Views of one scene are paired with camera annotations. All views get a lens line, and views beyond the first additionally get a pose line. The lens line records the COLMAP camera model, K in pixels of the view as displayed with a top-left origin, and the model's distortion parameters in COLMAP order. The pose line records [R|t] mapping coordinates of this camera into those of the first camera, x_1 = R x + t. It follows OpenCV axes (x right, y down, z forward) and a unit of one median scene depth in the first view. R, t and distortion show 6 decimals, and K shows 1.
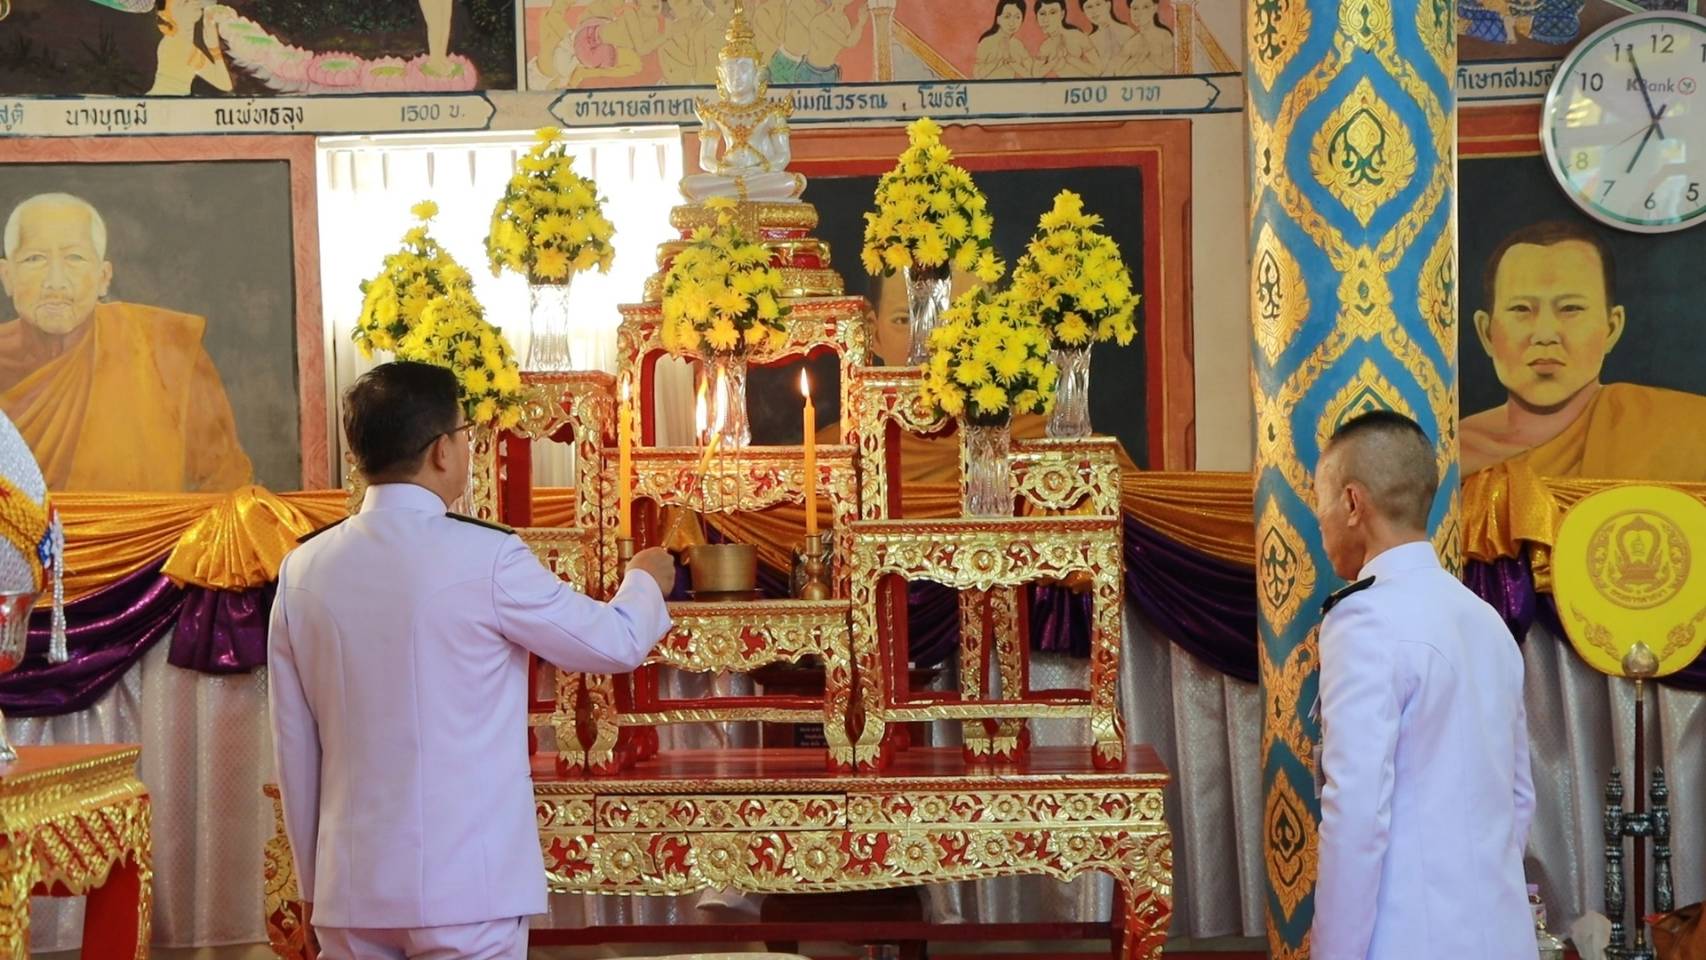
lens RADIAL K [[3742.4, 0, 857.0], [0, 3742.4, 505.5], [0, 0, 1]] dist [0.302945, 0.337068]
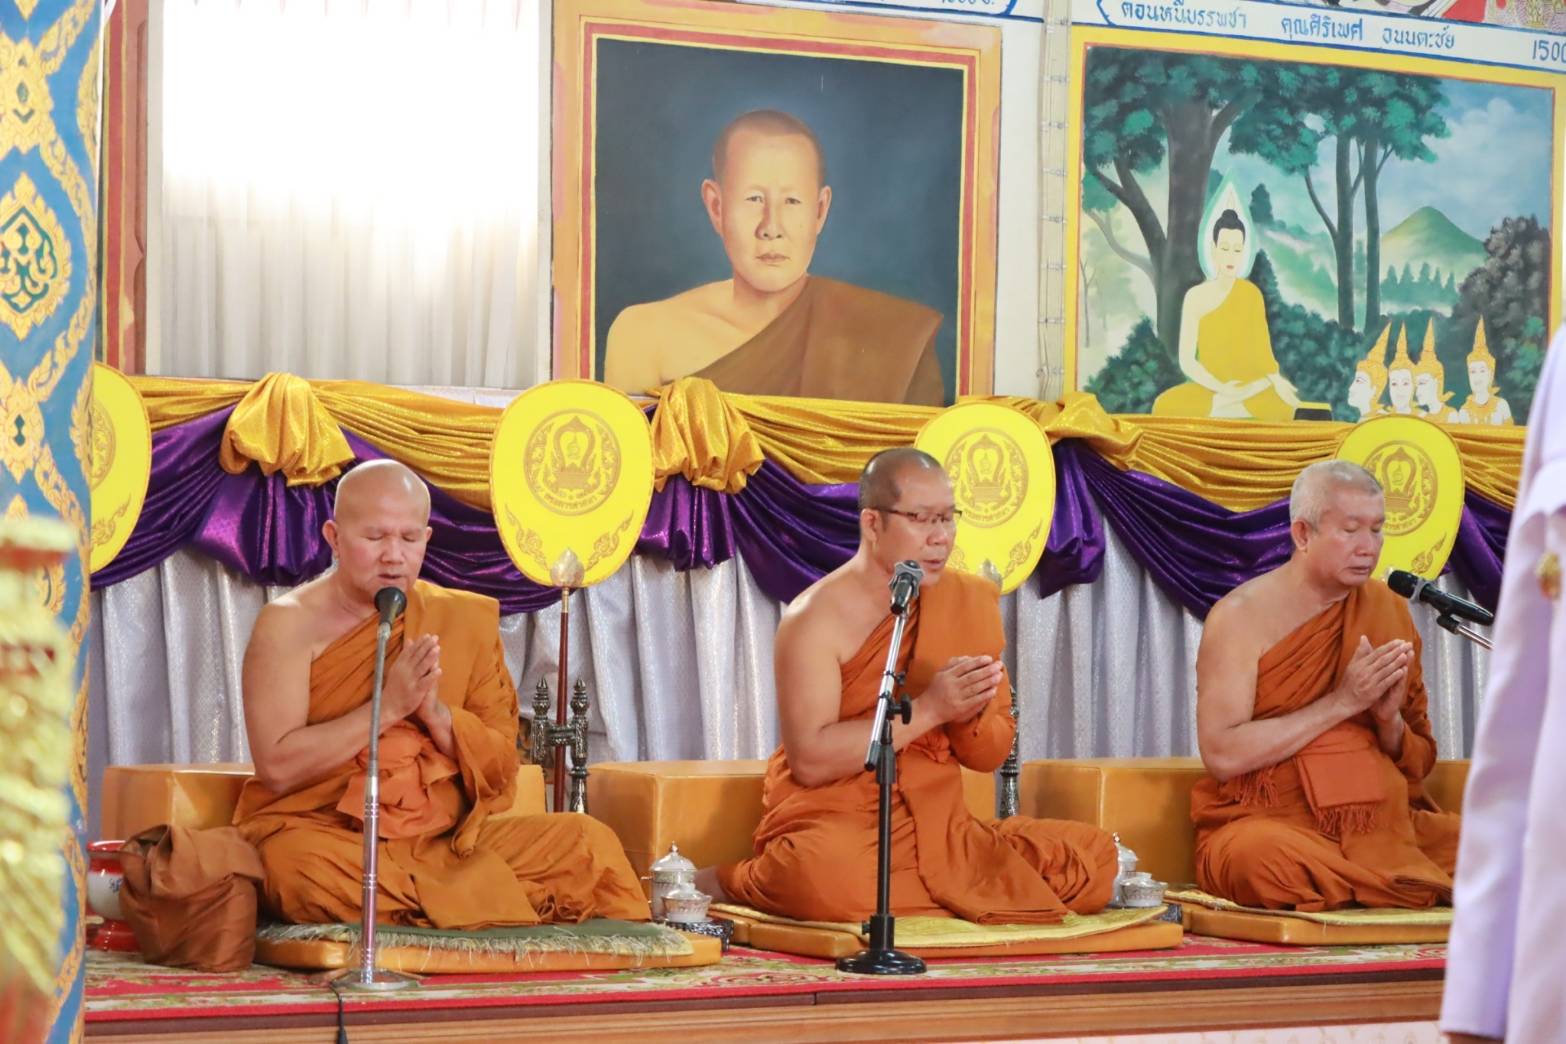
lens RADIAL K [[4251.2, 0, 783.0], [0, 4251.2, 522.0], [0, 0, 1]] dist [0.069637, 0.239537]
pose [[0.843301, 0.039447, 0.535991, -0.194398], [-0.045829, 0.998948, -0.001414, 0.027618], [-0.535483, -0.023372, 0.844222, 0.078988]]
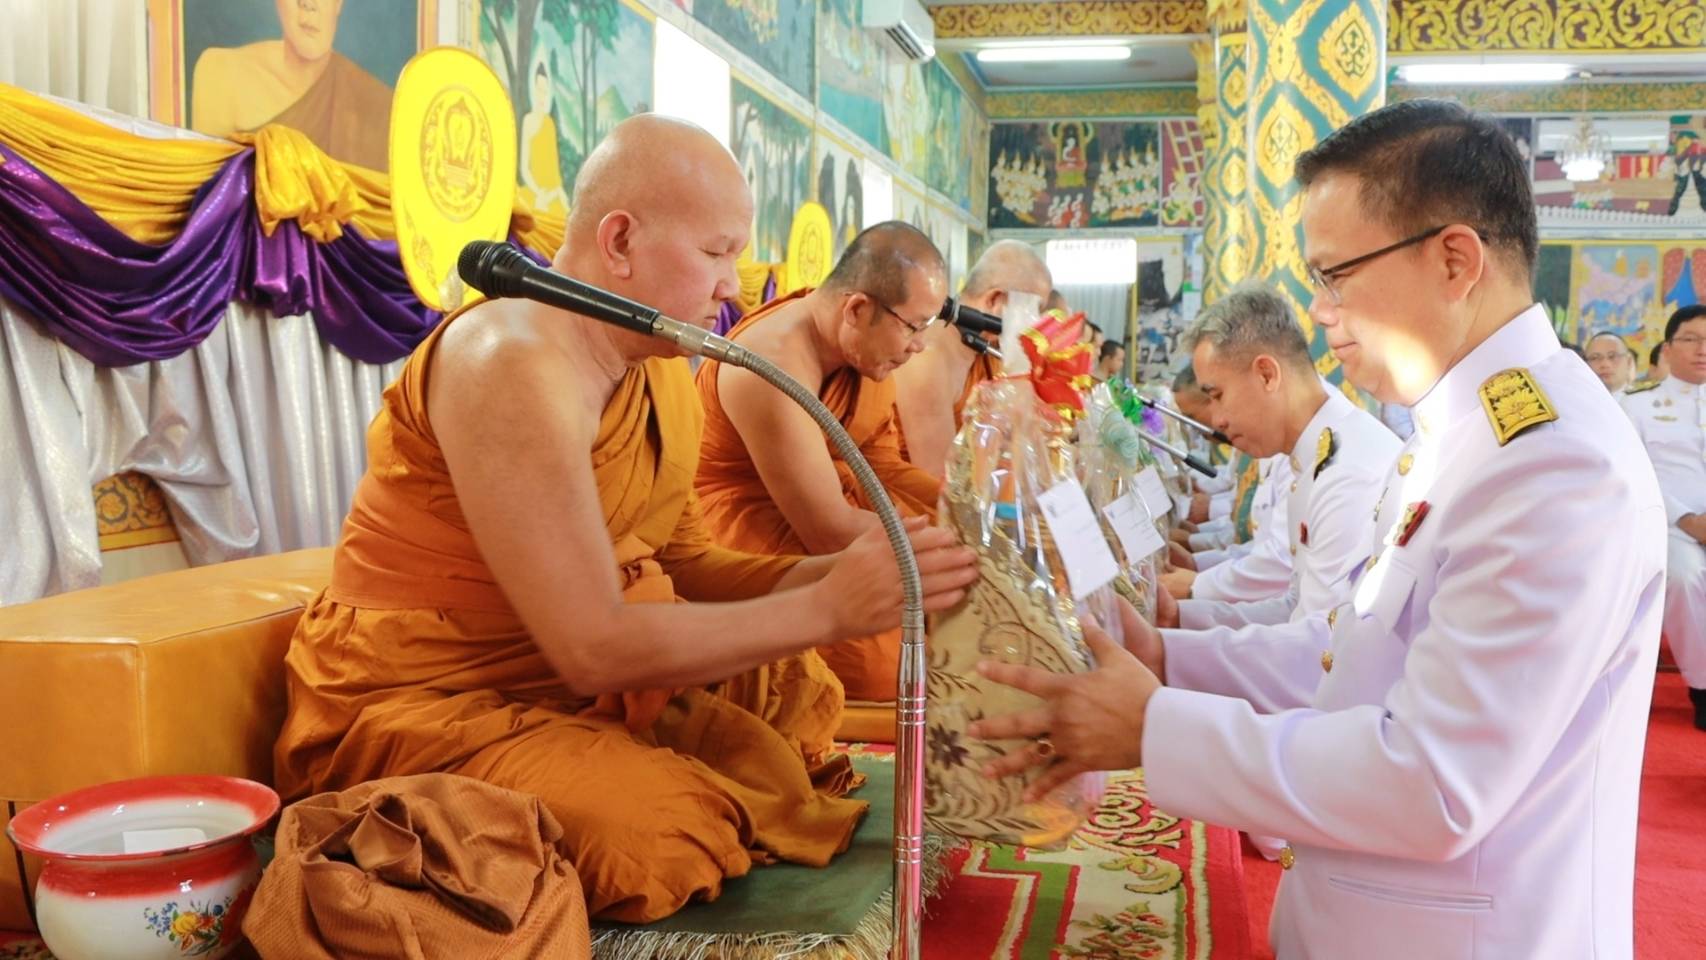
lens RADIAL K [[1395.4, 0, 848.7], [0, 1395.4, 500.1], [0, 0, 1]] dist [-0.188911, 0.155981]
pose [[0.192308, -0.069648, 0.978860, 0.097147], [-0.026711, 0.996737, 0.076168, 0.060847], [-0.980971, -0.040794, 0.189820, 0.928845]]
